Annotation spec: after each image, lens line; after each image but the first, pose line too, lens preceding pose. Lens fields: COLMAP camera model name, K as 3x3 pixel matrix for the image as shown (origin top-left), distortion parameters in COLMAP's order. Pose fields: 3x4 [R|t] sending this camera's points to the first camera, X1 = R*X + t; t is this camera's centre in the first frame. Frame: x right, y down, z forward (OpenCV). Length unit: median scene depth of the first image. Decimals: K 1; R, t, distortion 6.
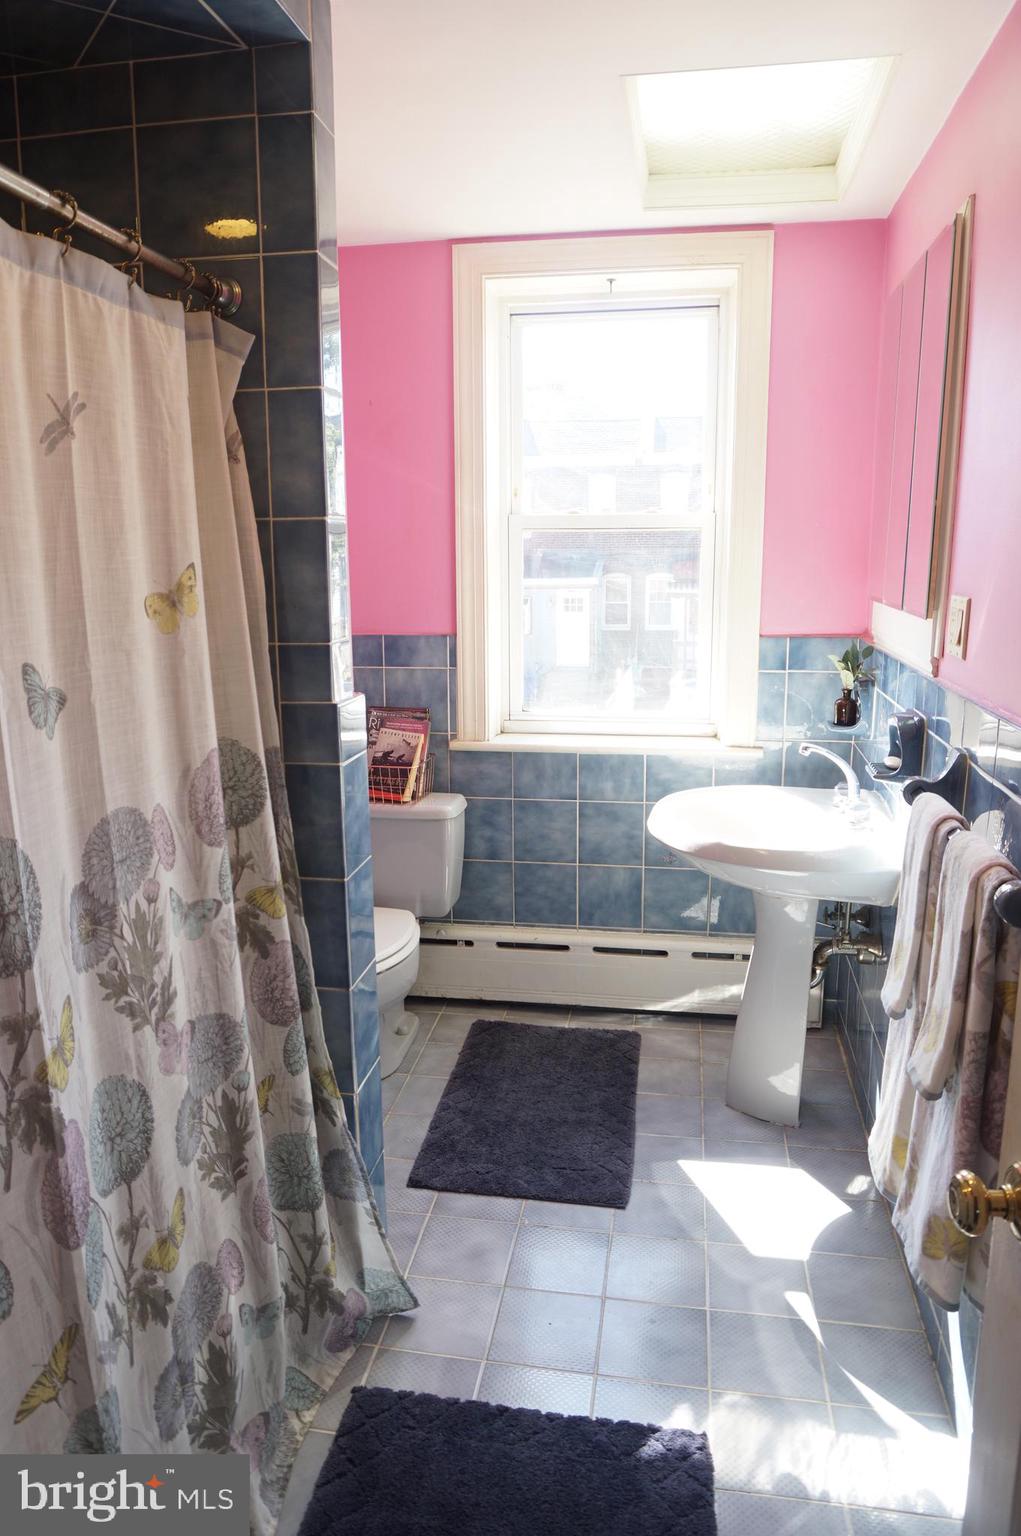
lens RADIAL K [[1034.6, 0, 461.9], [0, 1034.6, 811.3], [0, 0, 1]] dist [-0.061846, 0.039764]
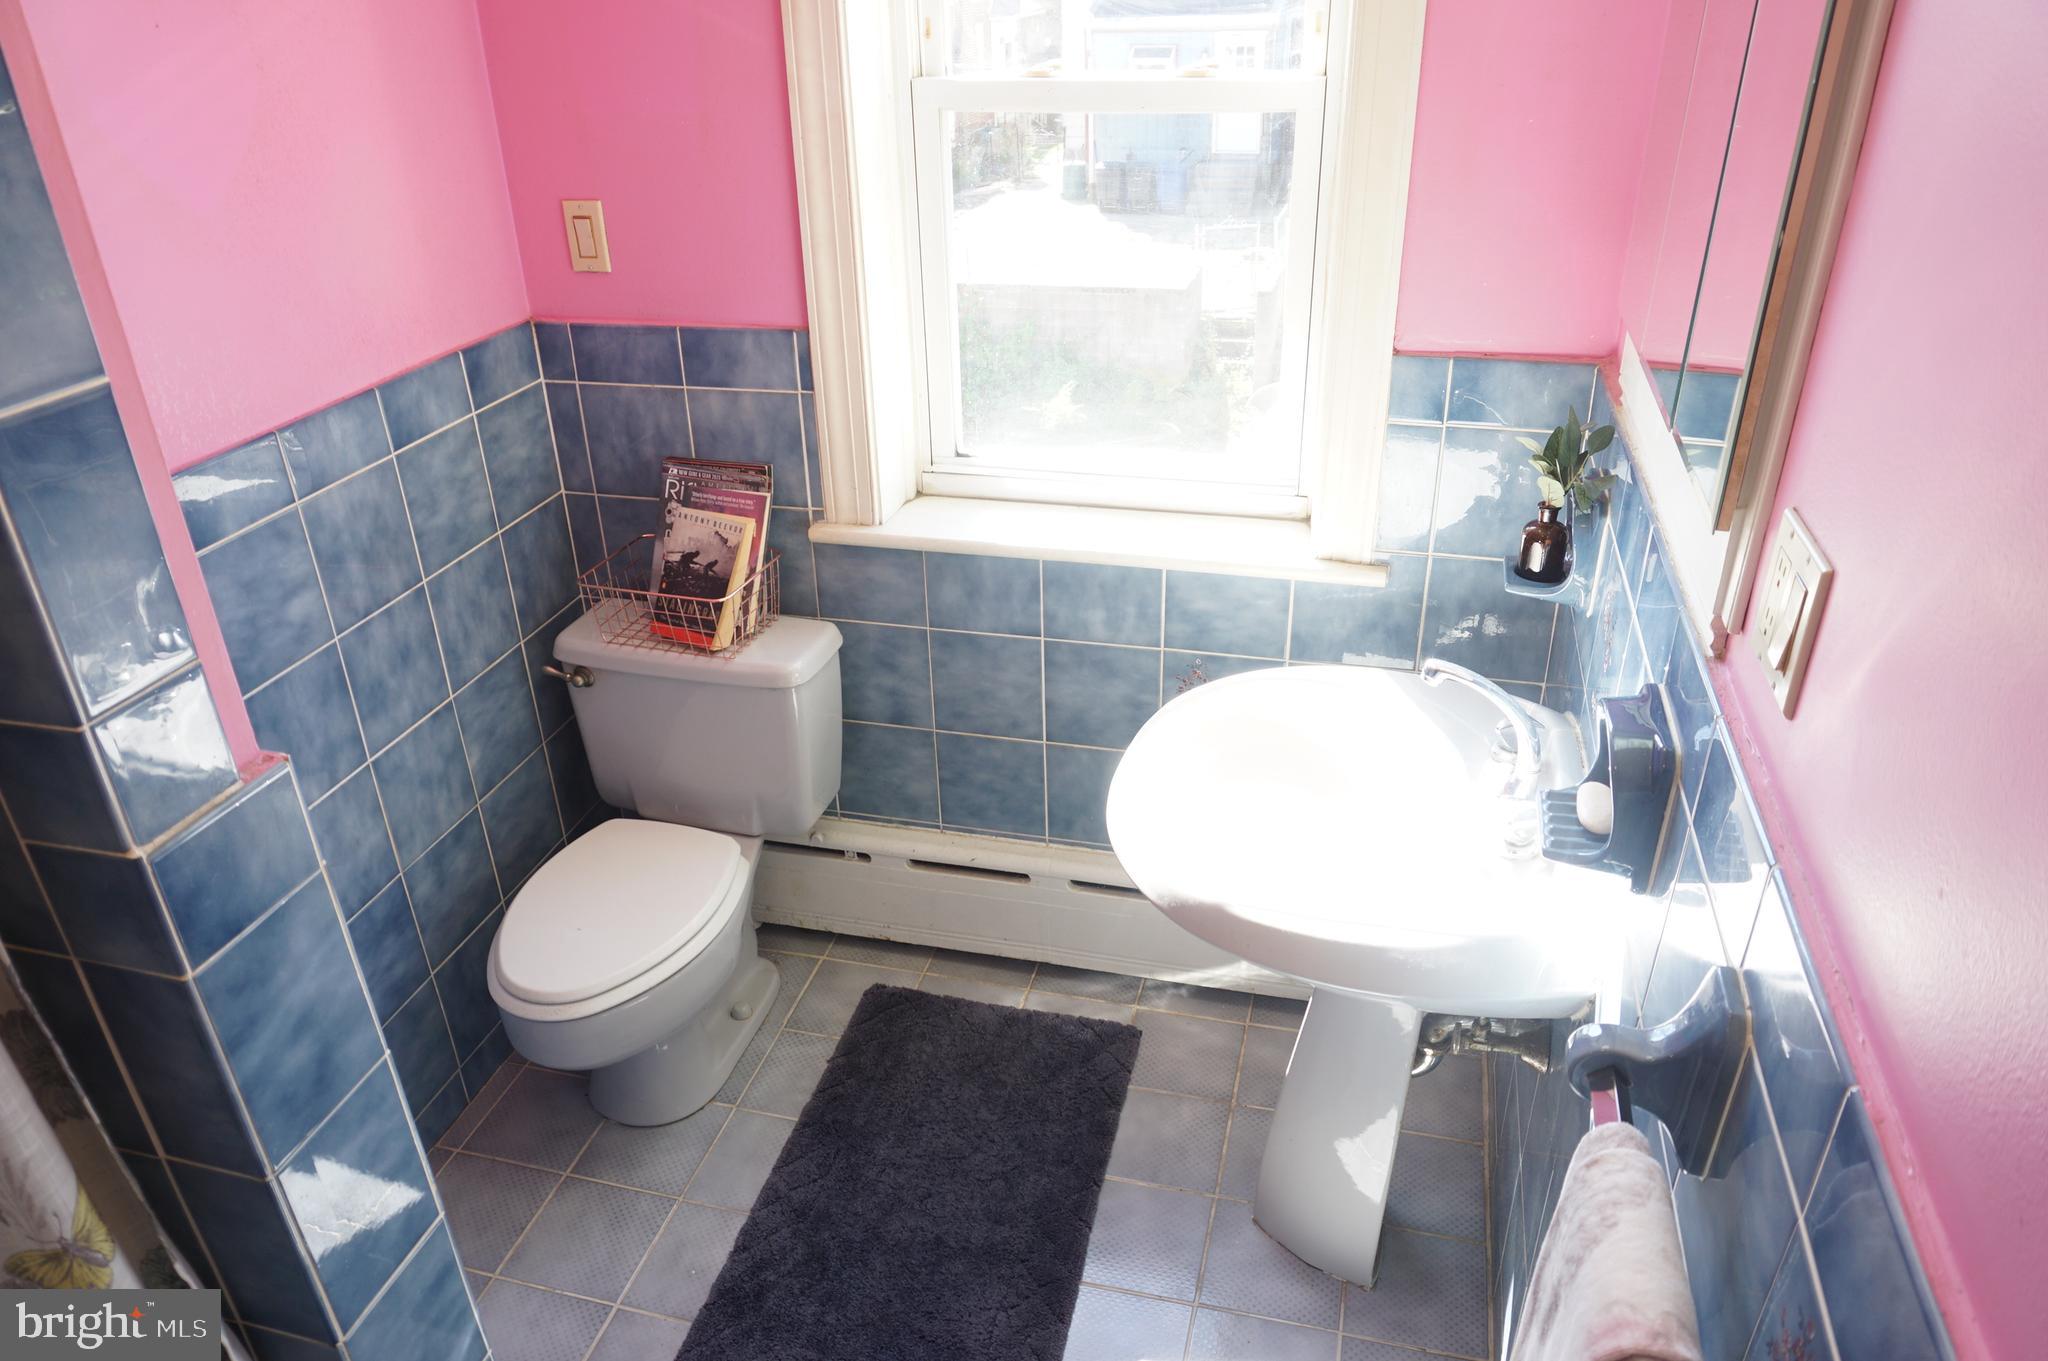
lens RADIAL K [[1379.4, 0, 966.5], [0, 1379.4, 726.2], [0, 0, 1]] dist [-0.061846, 0.039764]
pose [[0.996632, 0.025328, -0.077988, 0.139769], [-0.003965, 0.964871, 0.262694, -0.168423], [0.081902, -0.261500, 0.961722, 0.301384]]
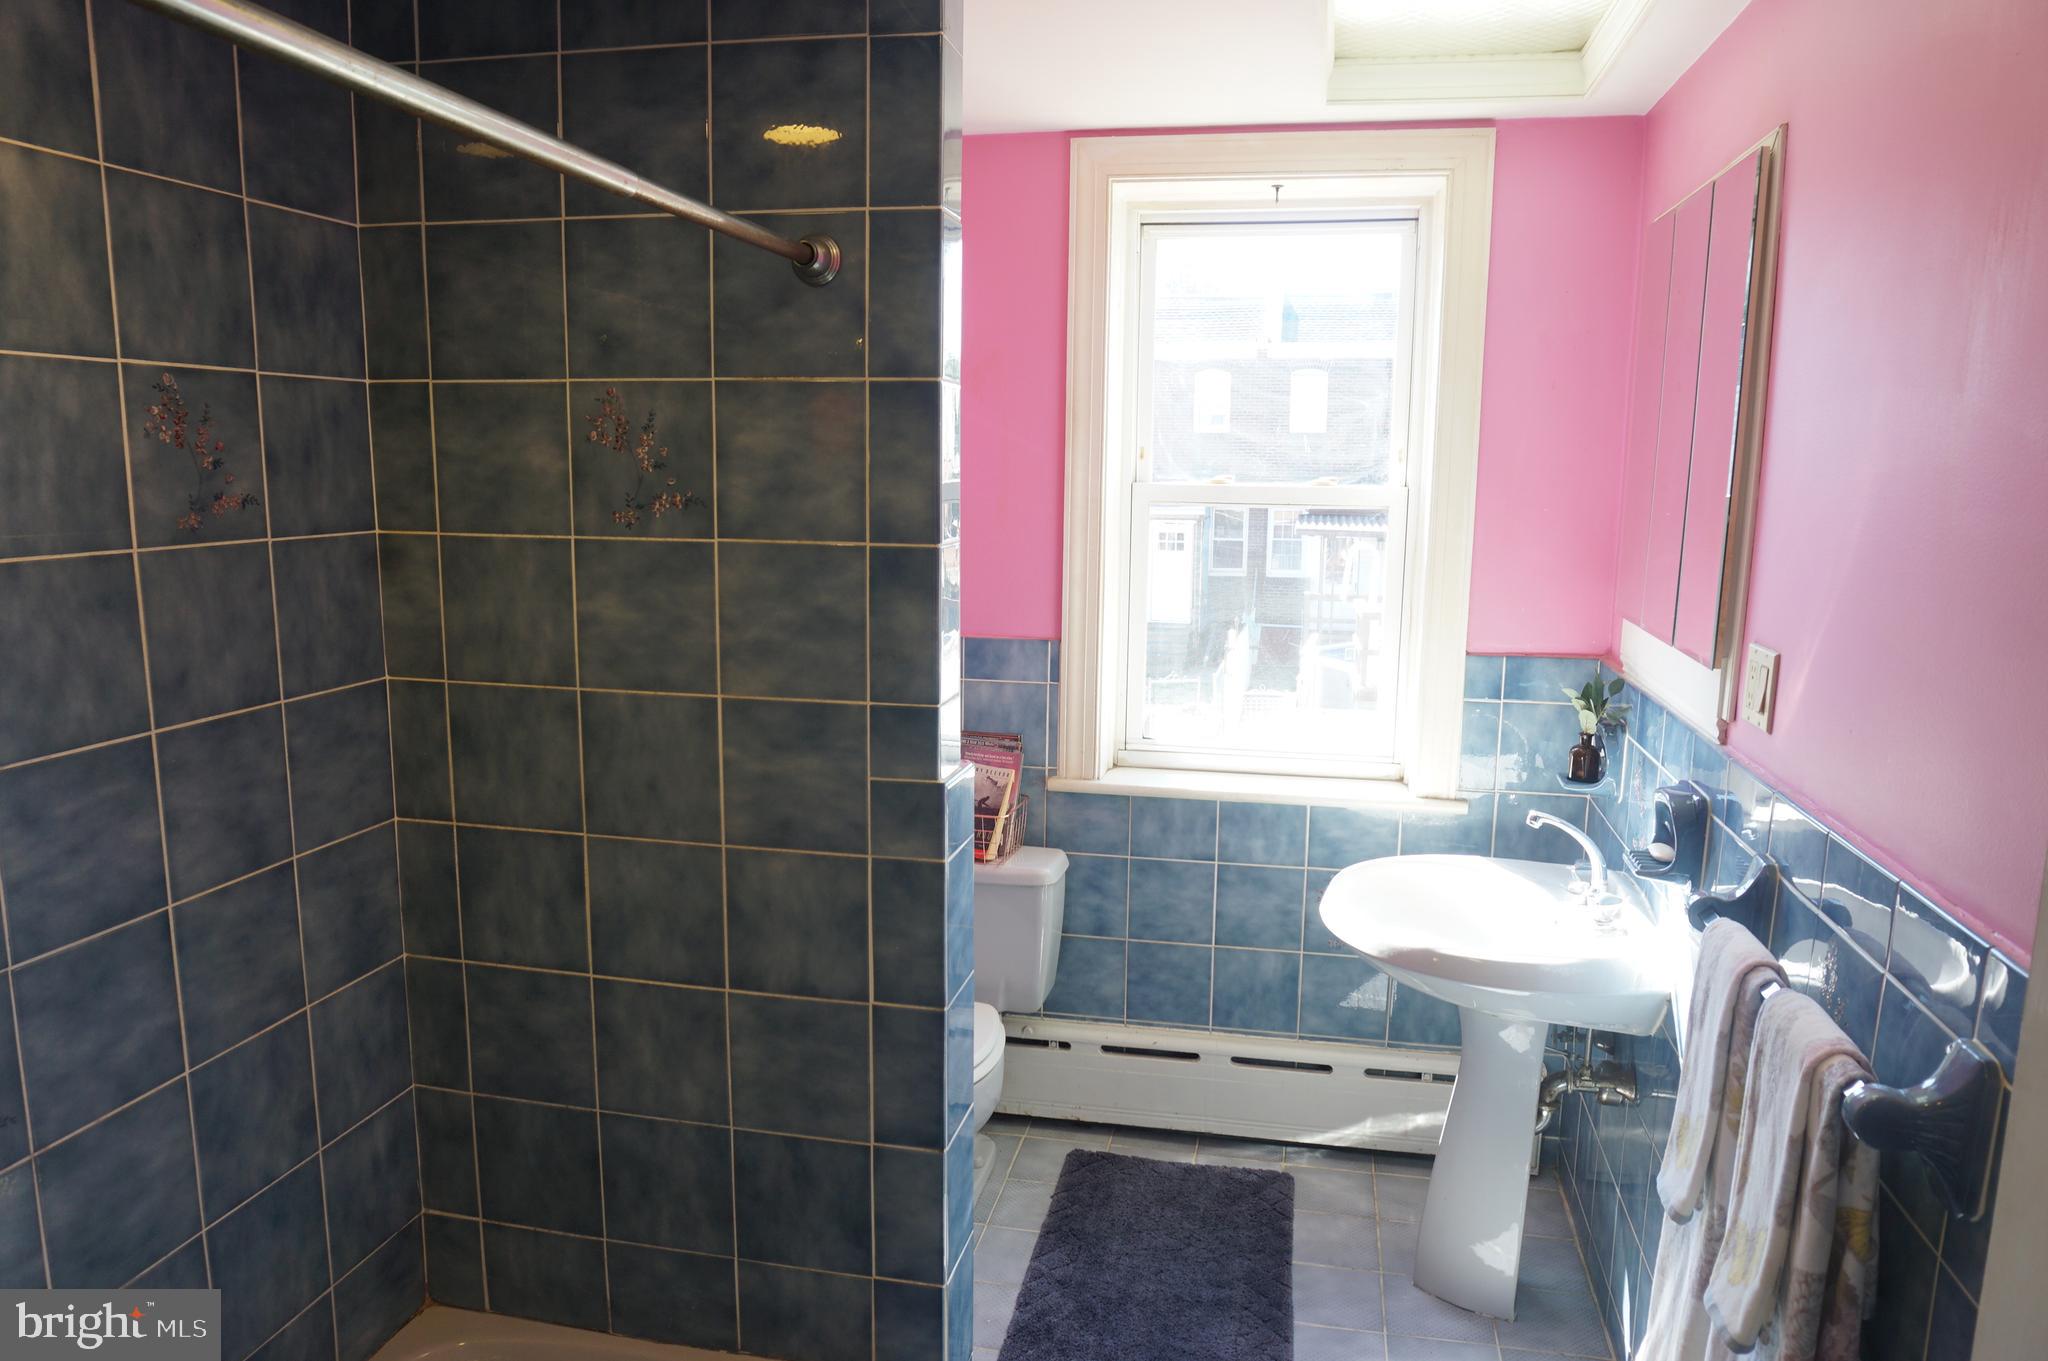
lens RADIAL K [[1379.4, 0, 964.5], [0, 1379.4, 757.1], [0, 0, 1]] dist [-0.061846, 0.039764]
pose [[0.999048, 0.024610, -0.036029, -0.039322], [-0.025926, 0.998997, -0.036513, -0.048496], [0.035094, 0.037412, 0.998684, -0.011748]]
